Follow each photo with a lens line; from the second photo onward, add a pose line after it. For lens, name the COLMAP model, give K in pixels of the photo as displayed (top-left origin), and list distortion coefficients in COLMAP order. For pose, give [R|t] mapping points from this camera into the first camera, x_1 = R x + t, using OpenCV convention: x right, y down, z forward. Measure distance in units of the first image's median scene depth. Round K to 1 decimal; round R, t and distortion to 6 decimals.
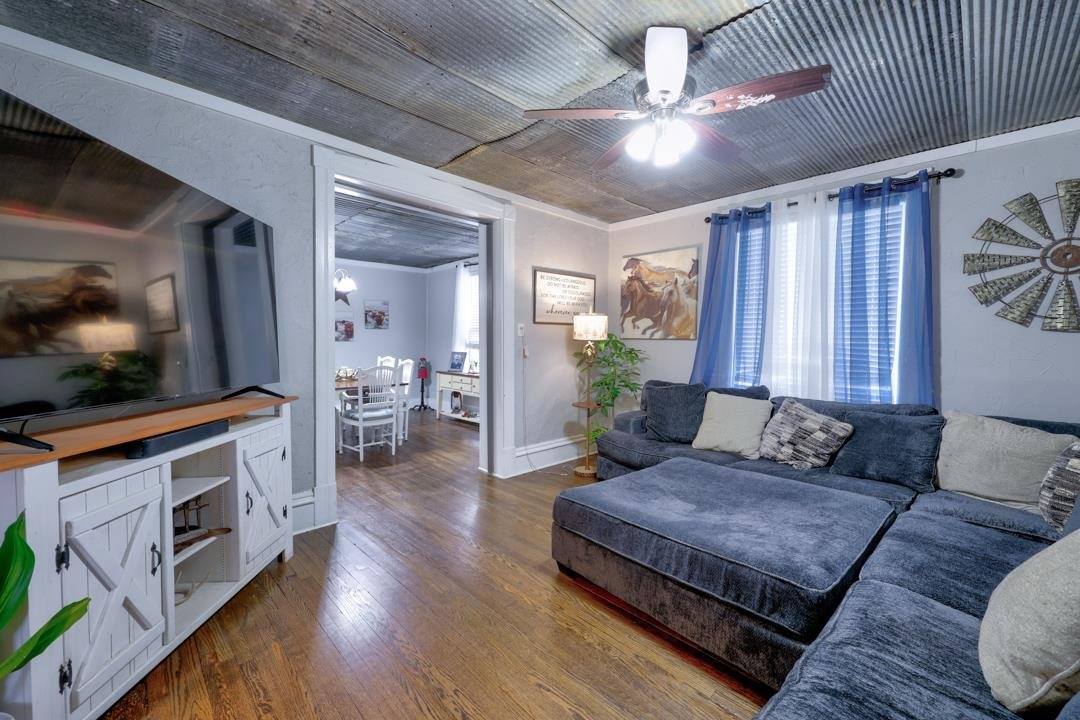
lens RADIAL K [[440.9, 0, 536.1], [0, 440.9, 358.6], [0, 0, 1]] dist [0.001851, 0.000446]
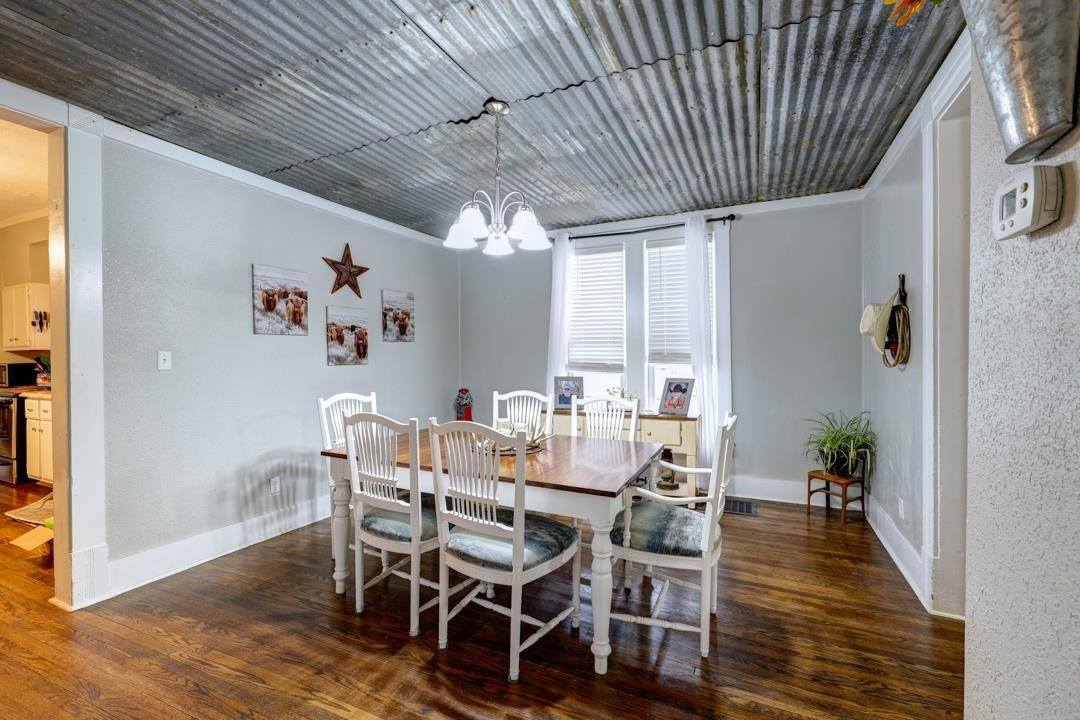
lens RADIAL K [[451.7, 0, 543.6], [0, 451.7, 363.2], [0, 0, 1]] dist [-0.001761, -0.000077]
pose [[0.929999, -0.024770, 0.366726, -0.434435], [0.036163, 0.999052, -0.024229, -0.020254], [-0.365778, 0.035795, 0.930014, 0.427090]]
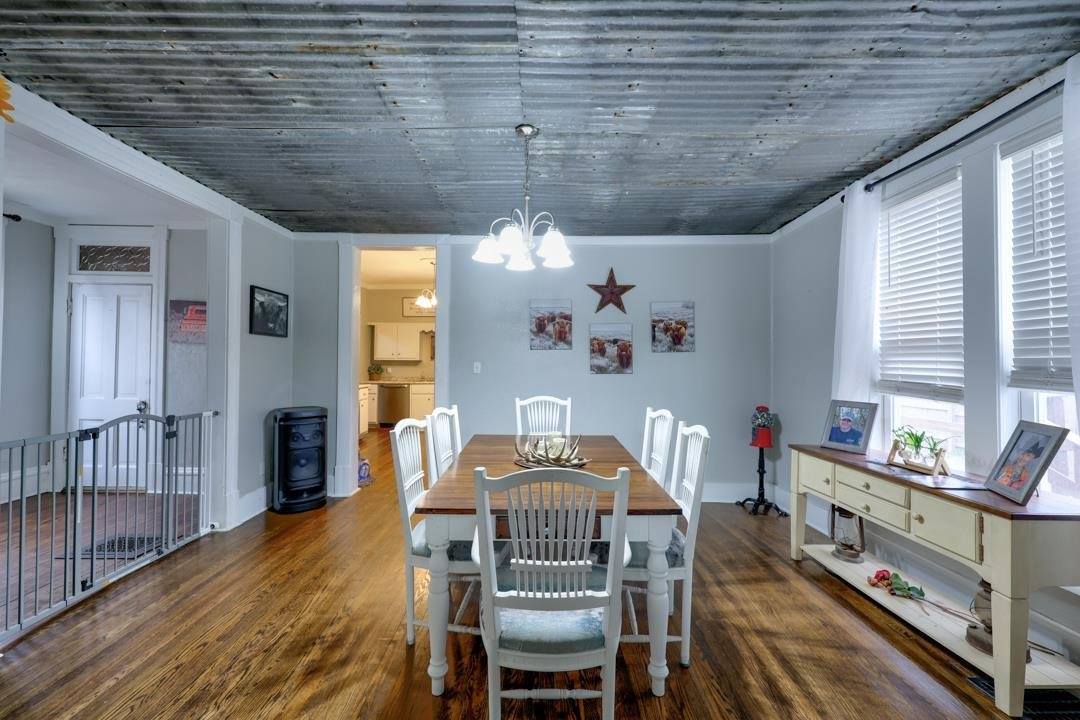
lens RADIAL K [[440.9, 0, 538.5], [0, 440.9, 359.2], [0, 0, 1]] dist [0.001851, 0.000446]
pose [[0.727474, -0.018305, -0.685891, -0.106733], [-0.027583, 0.998056, -0.055892, -0.023115], [0.685581, 0.059579, 0.725555, 0.510688]]
